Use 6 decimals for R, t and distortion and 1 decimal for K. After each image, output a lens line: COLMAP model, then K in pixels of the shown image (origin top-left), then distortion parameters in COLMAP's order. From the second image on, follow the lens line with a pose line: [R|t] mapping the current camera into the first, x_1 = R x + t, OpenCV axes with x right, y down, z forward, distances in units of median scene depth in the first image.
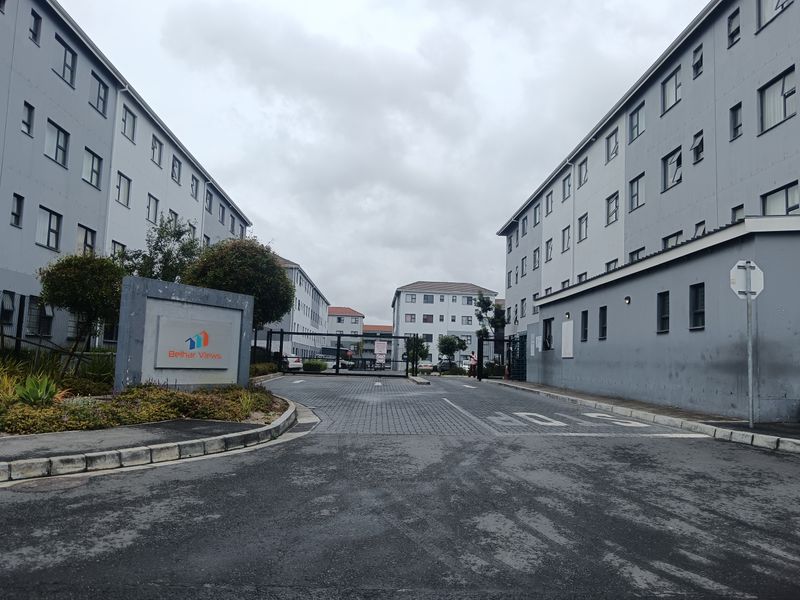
lens RADIAL K [[625.6, 0, 400.0], [0, 625.6, 300.0], [0, 0, 1]] dist [0.001937, 0.000957]
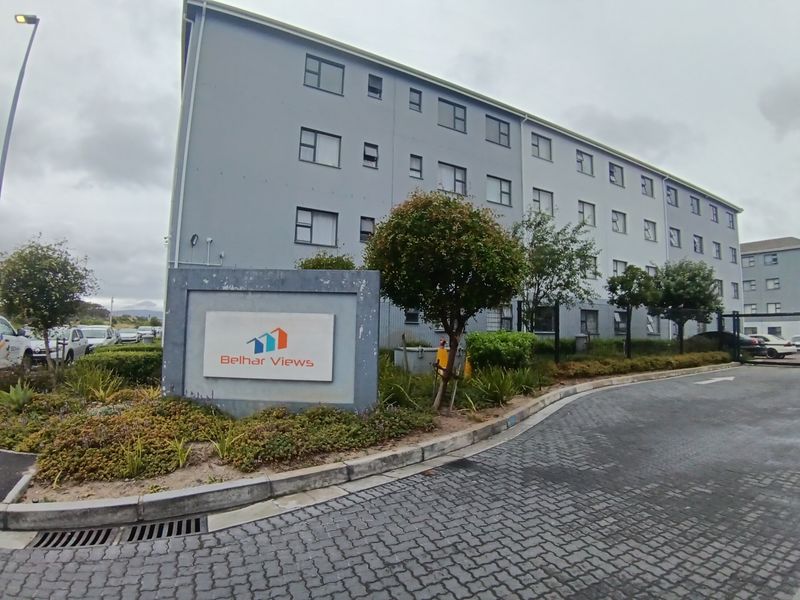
lens RADIAL K [[397.0, 0, 400.0], [0, 397.0, 300.0], [0, 0, 1]] dist [-0.088797, 0.000132]
pose [[0.433613, -0.095802, -0.895992, 0.099453], [0.086576, 0.994162, -0.064400, 0.037367], [0.896930, -0.049647, 0.439376, 0.590340]]
